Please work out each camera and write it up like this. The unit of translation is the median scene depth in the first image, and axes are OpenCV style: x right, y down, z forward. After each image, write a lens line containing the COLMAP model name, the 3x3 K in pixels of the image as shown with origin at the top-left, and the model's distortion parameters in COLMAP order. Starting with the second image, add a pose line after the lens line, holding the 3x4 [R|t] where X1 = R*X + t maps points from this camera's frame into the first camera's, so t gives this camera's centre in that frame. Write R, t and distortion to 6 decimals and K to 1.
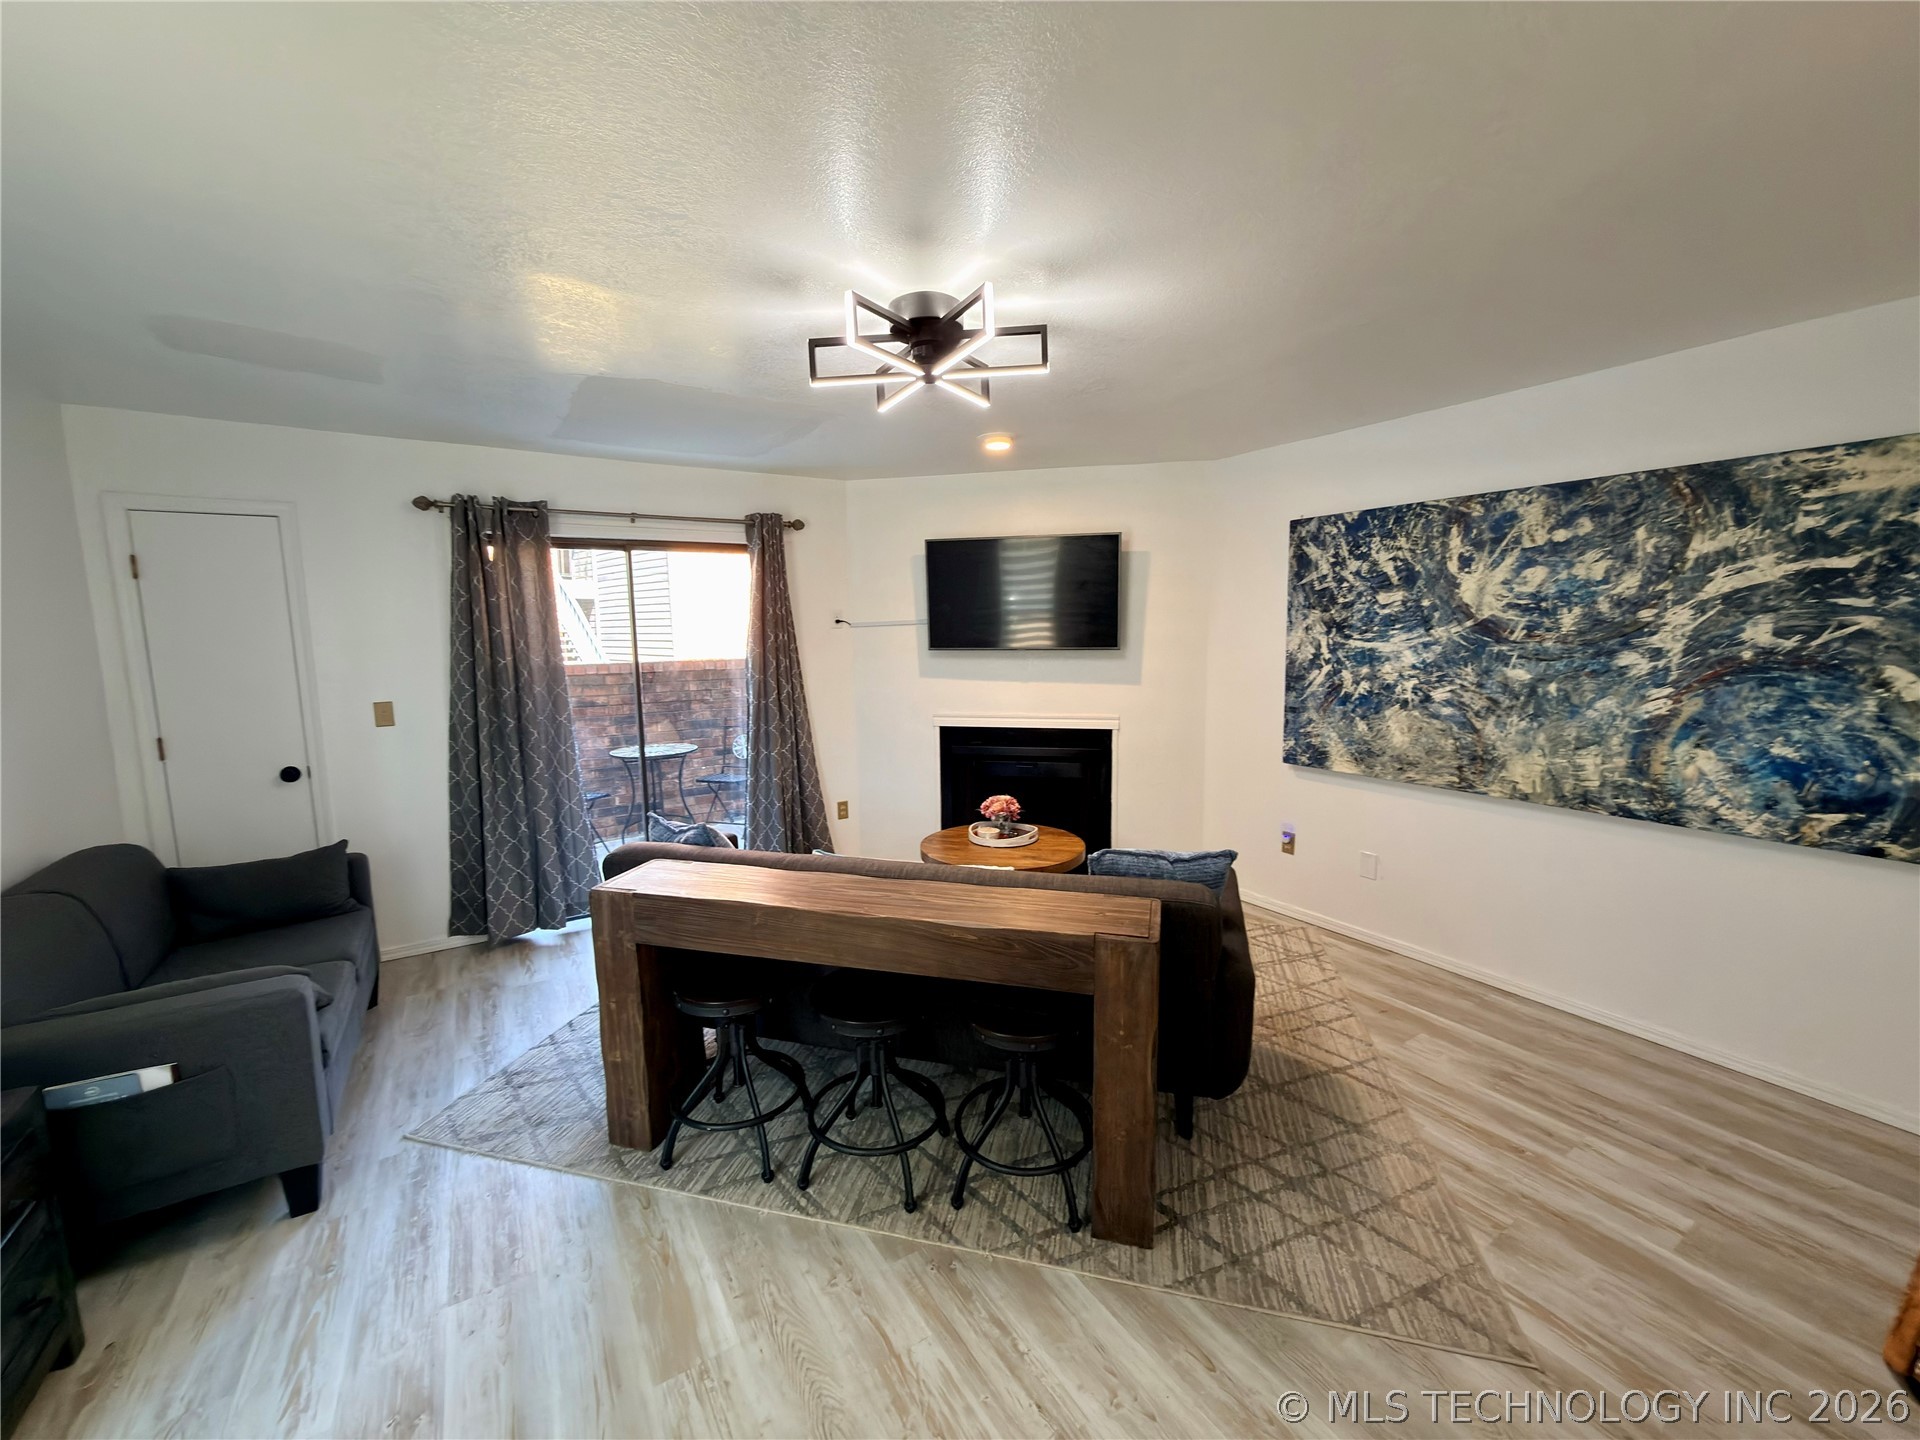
lens RADIAL K [[765.1, 0, 963.4], [0, 765.1, 719.2], [0, 0, 1]] dist [-0.002460, 0.000506]
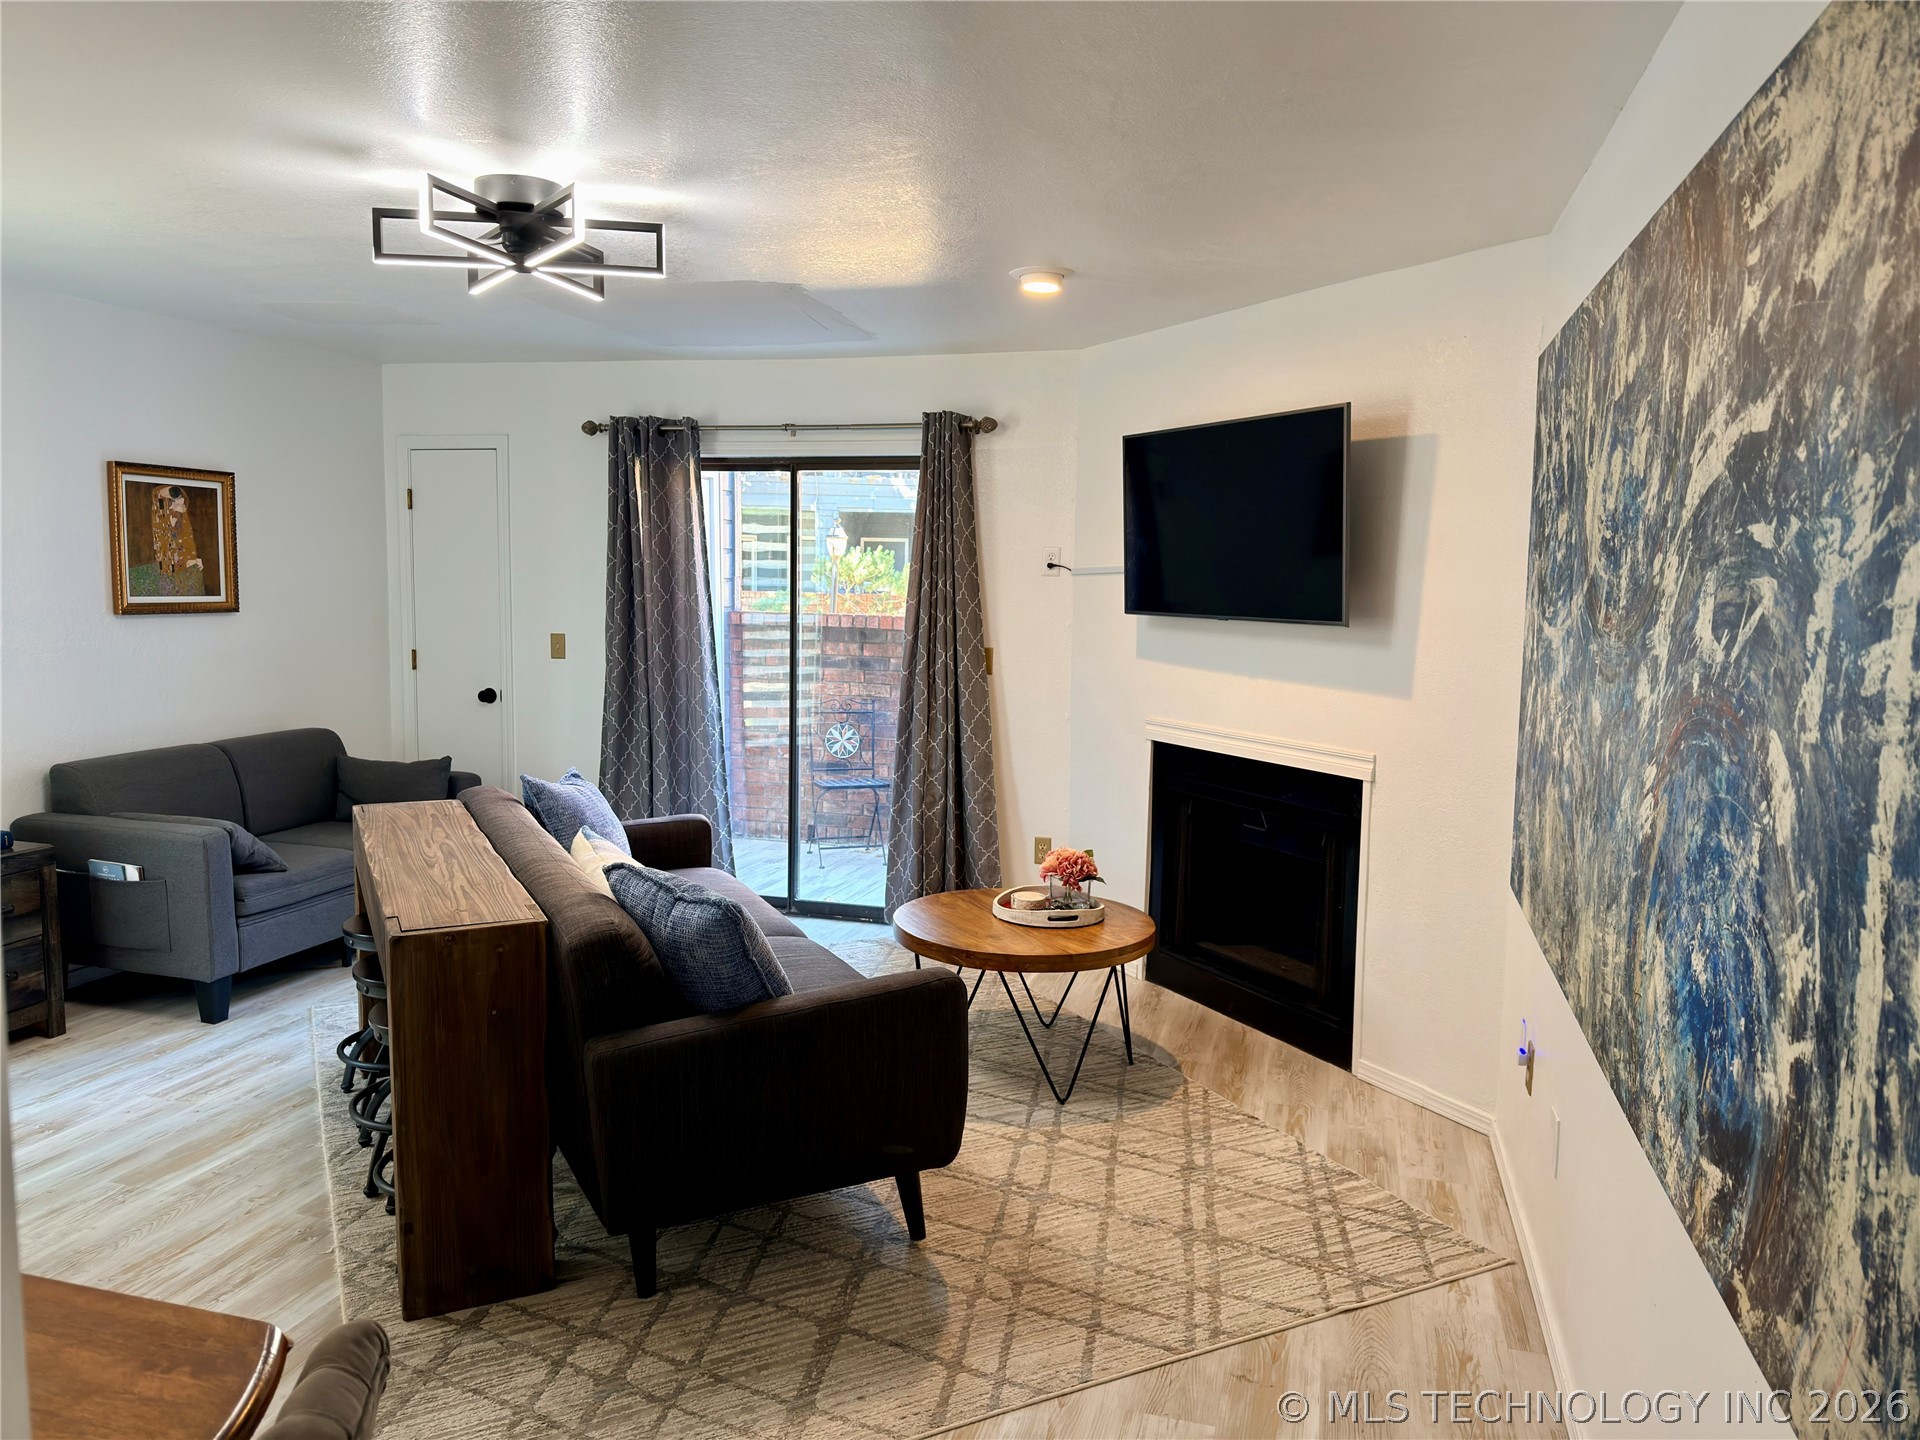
lens RADIAL K [[1347.7, 0, 964.0], [0, 1347.7, 719.1], [0, 0, 1]] dist [0.020191, -0.010908]
pose [[0.664893, 0.104742, -0.739558, 1.074767], [-0.119852, 0.992251, 0.032779, -0.040547], [0.737261, 0.066843, 0.672294, 0.278626]]
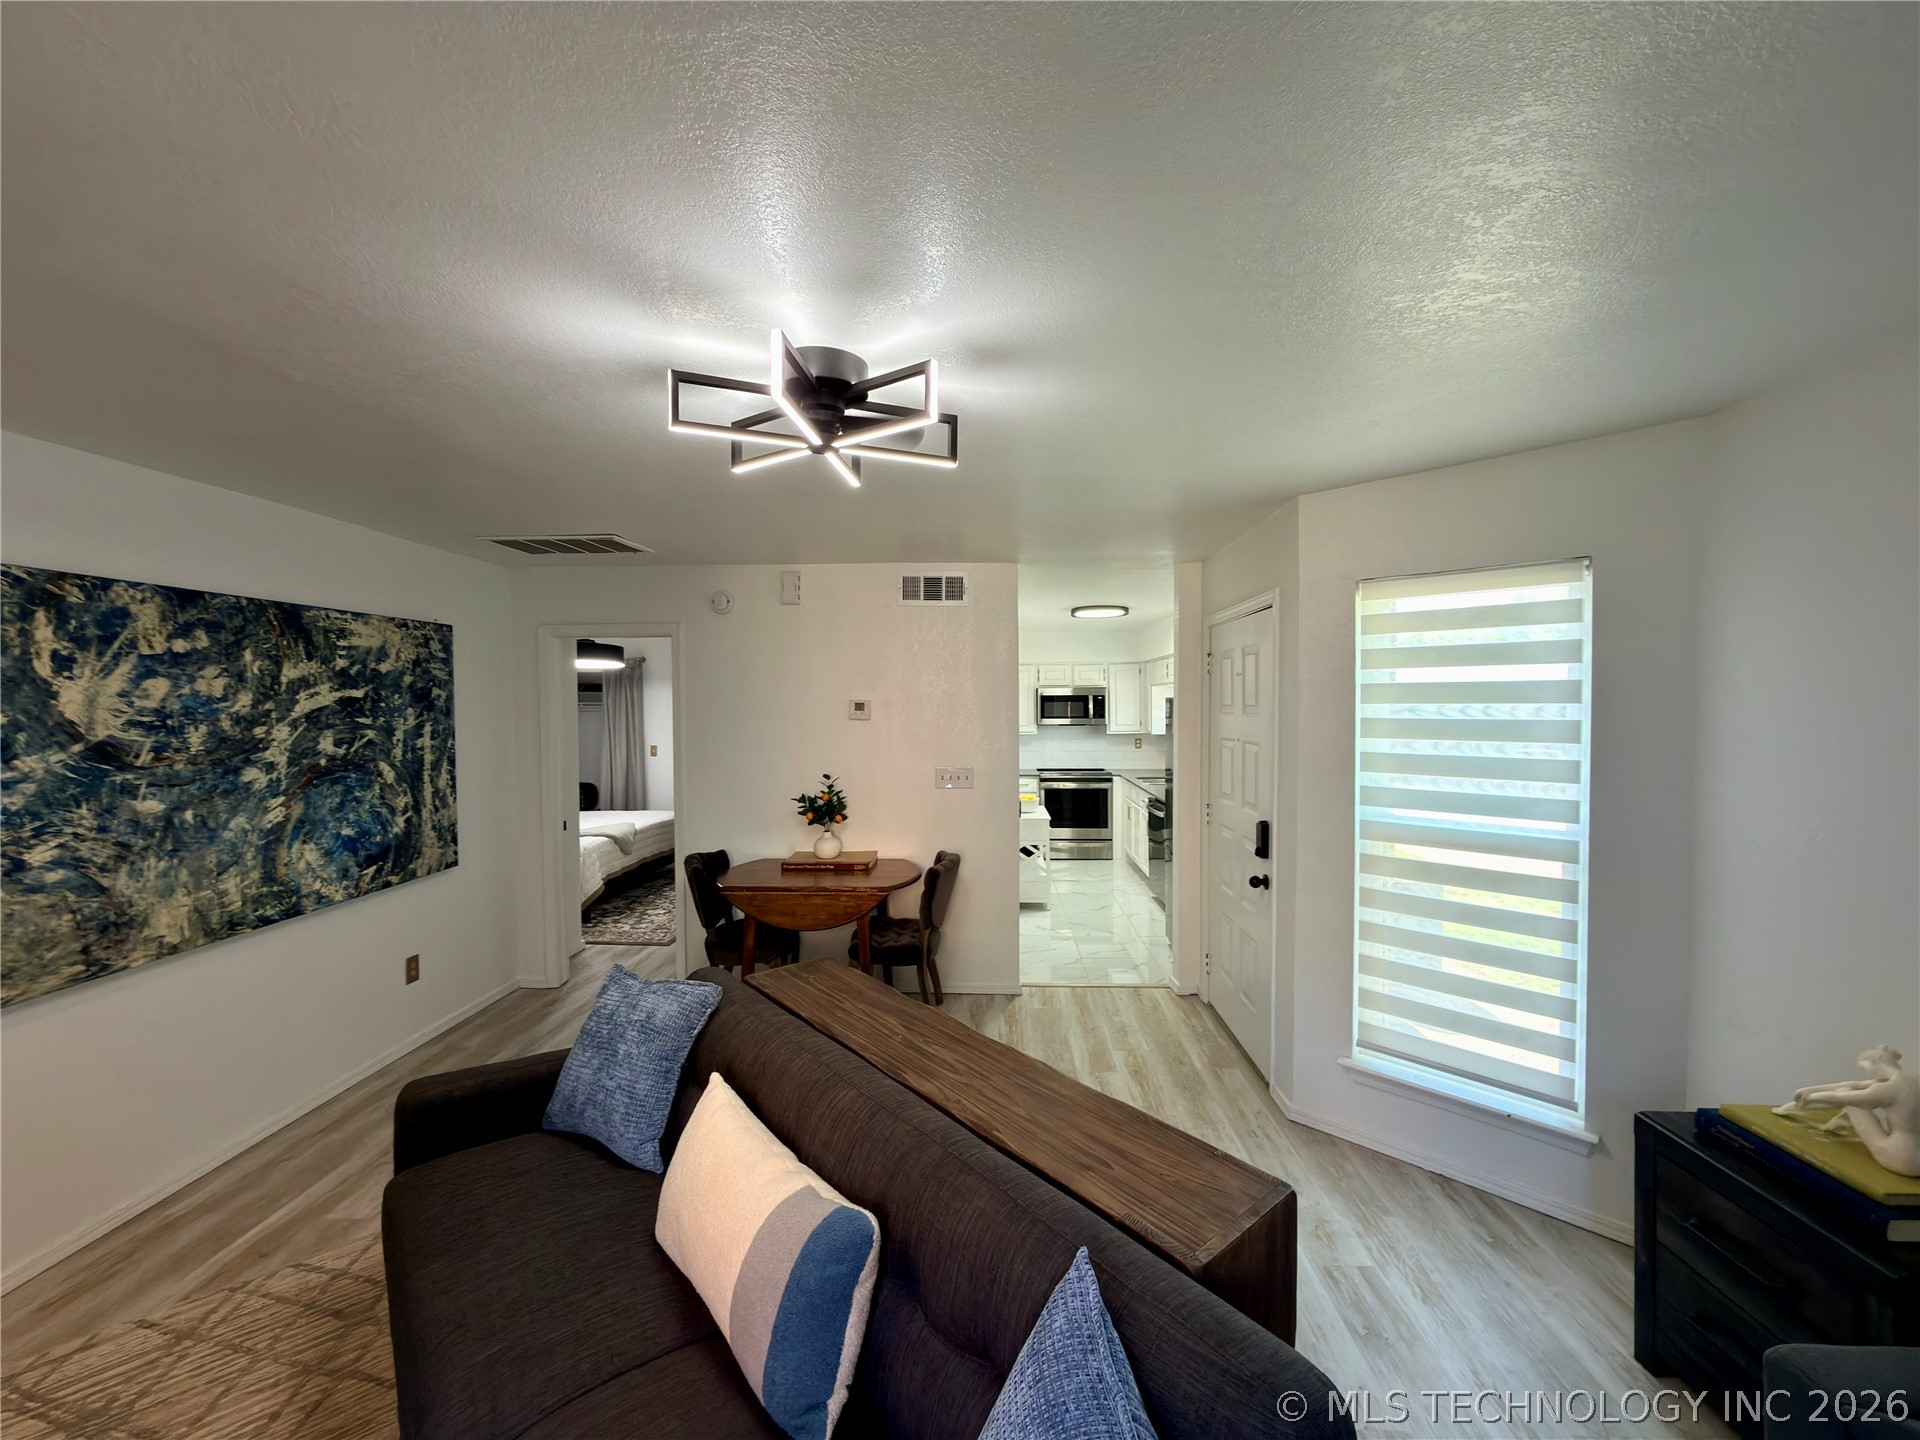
lens RADIAL K [[765.1, 0, 960.6], [0, 765.1, 723.0], [0, 0, 1]] dist [-0.002460, 0.000506]
pose [[-0.819061, 0.004603, 0.573688, -0.471836], [0.089948, 0.988631, 0.120488, -0.173719], [-0.566611, 0.150289, -0.810164, 1.199830]]
